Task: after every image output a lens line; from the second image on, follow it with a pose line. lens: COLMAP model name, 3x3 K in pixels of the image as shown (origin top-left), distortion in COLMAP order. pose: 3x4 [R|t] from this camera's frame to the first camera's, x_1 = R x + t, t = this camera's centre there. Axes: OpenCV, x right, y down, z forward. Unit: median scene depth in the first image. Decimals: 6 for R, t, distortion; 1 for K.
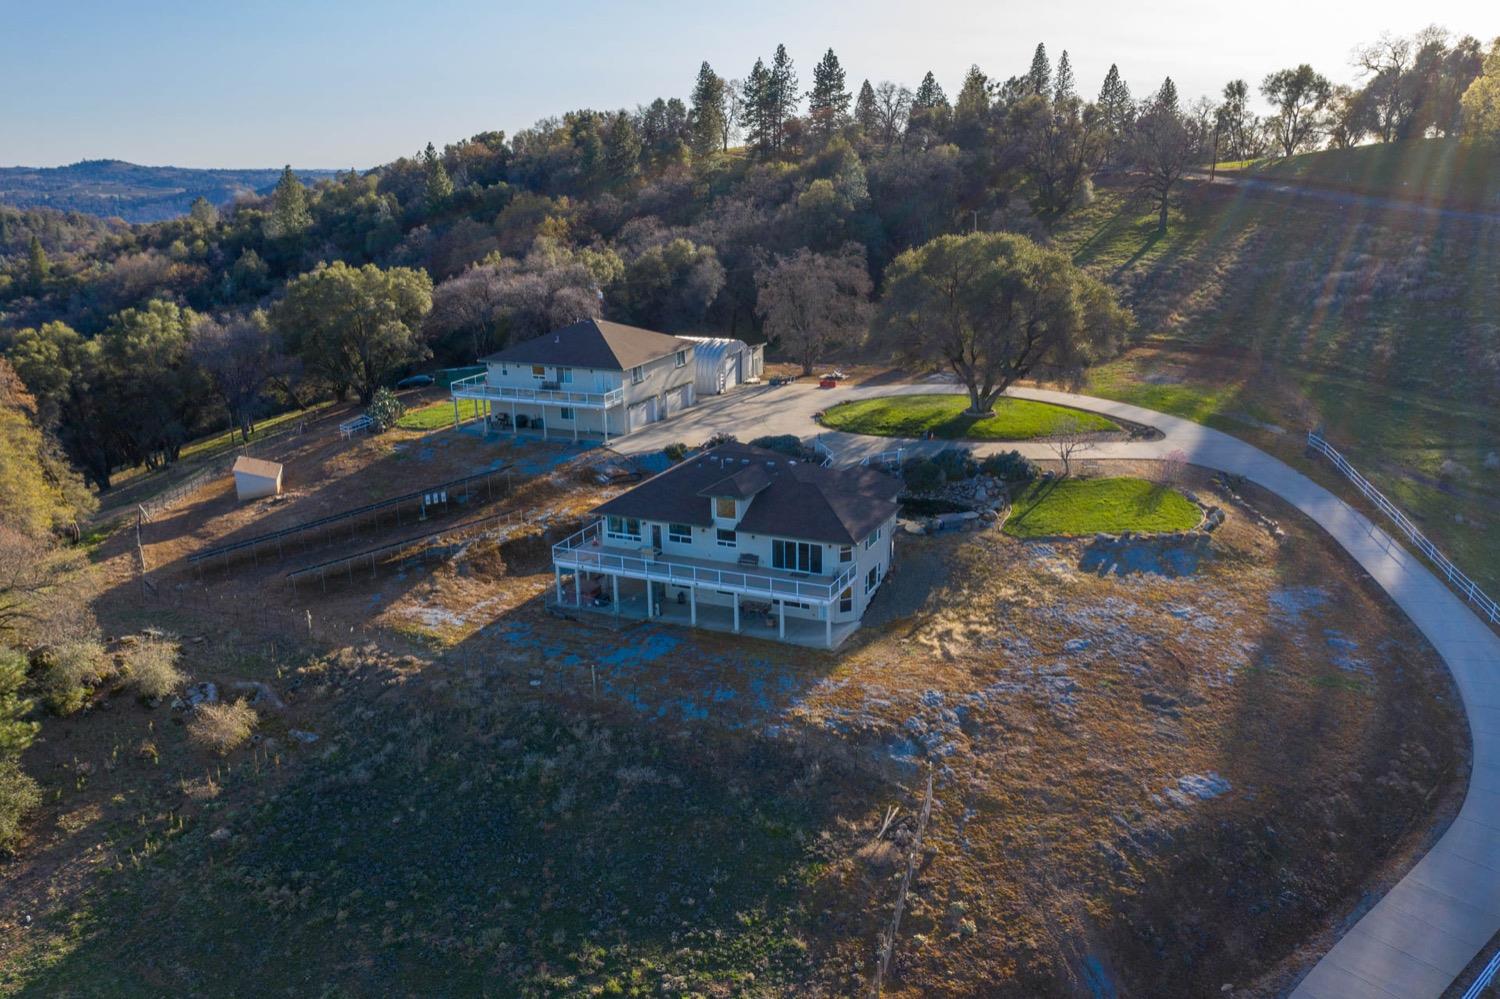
lens RADIAL K [[1202.7, 0, 750.0], [0, 1202.7, 499.5], [0, 0, 1]] dist [-0.010525, -0.003597]
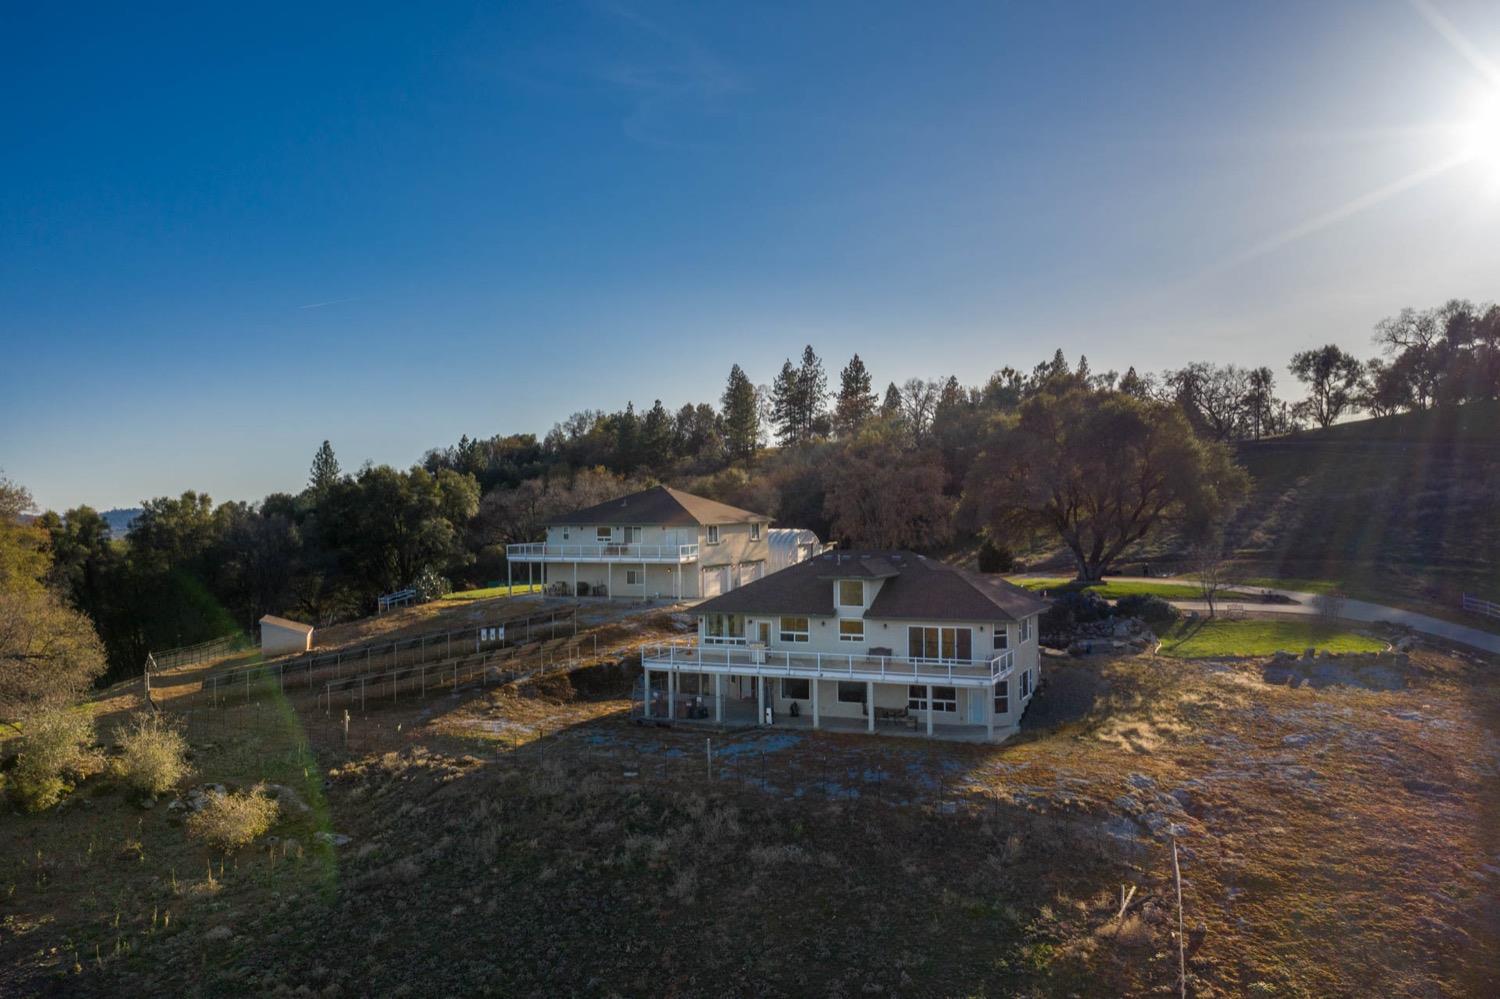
lens RADIAL K [[1202.7, 0, 750.0], [0, 1202.7, 499.5], [0, 0, 1]] dist [-0.010525, -0.003597]
pose [[0.999980, 0.005381, -0.003192, -0.085136], [-0.006072, 0.957704, -0.287691, 0.180140], [0.001509, 0.287705, 0.957718, 0.161609]]
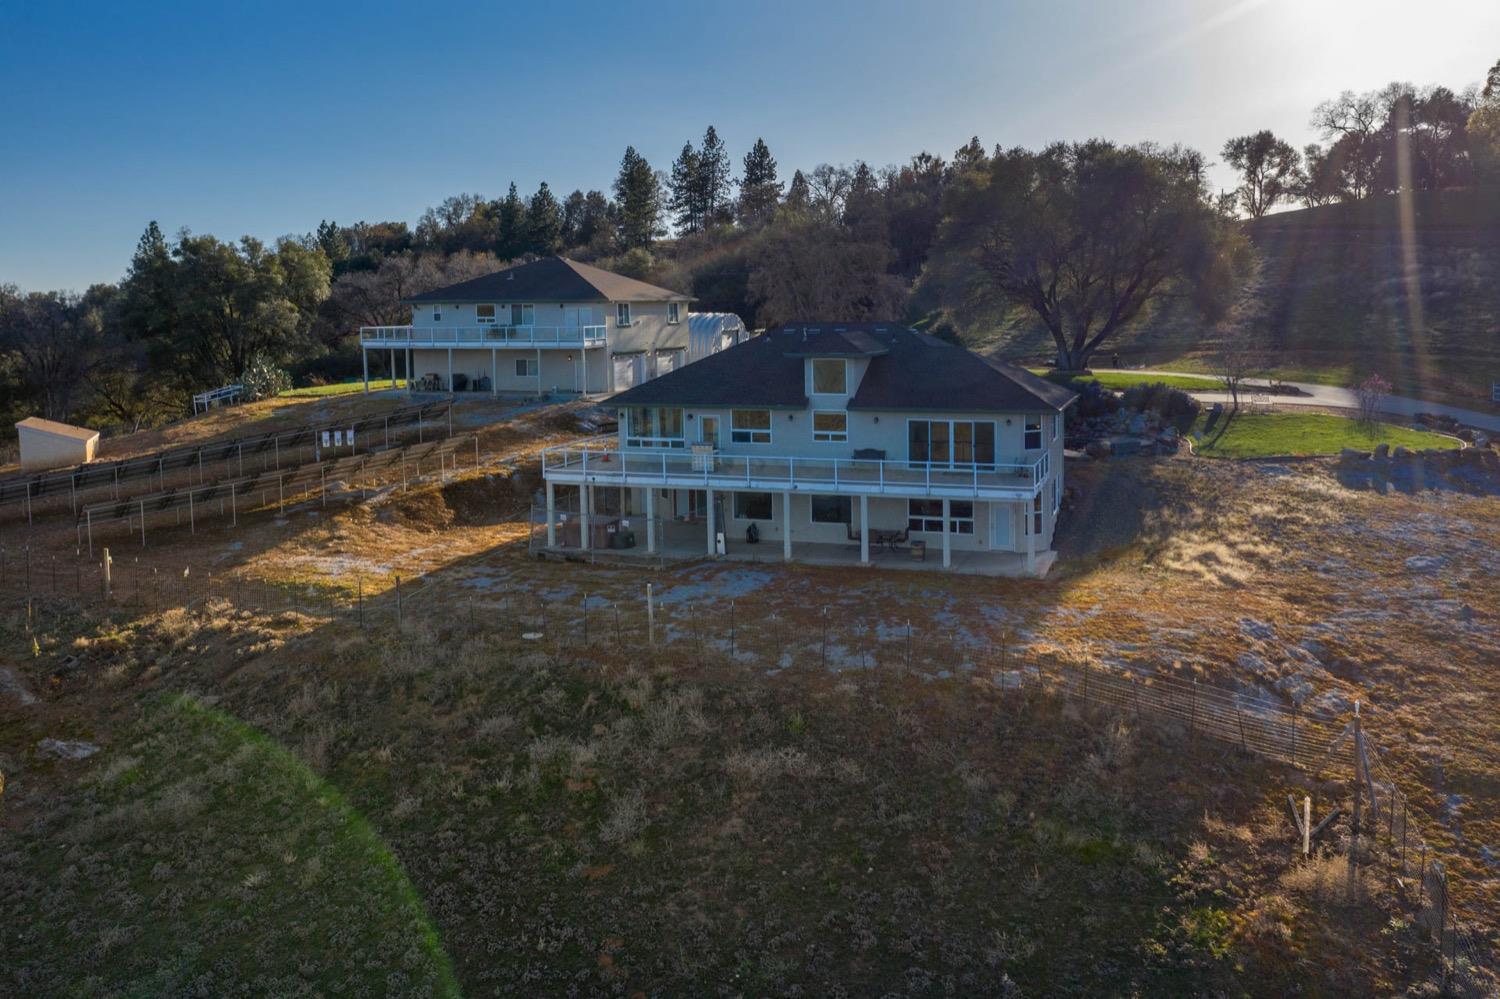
lens RADIAL K [[1218.1, 0, 788.0], [0, 1218.1, 430.6], [0, 0, 1]] dist [-0.008332, 0.028142]
pose [[0.992962, -0.003576, 0.118376, -0.111928], [0.025746, 0.982156, -0.186295, 0.145460], [-0.115598, 0.188032, 0.975336, 0.374705]]
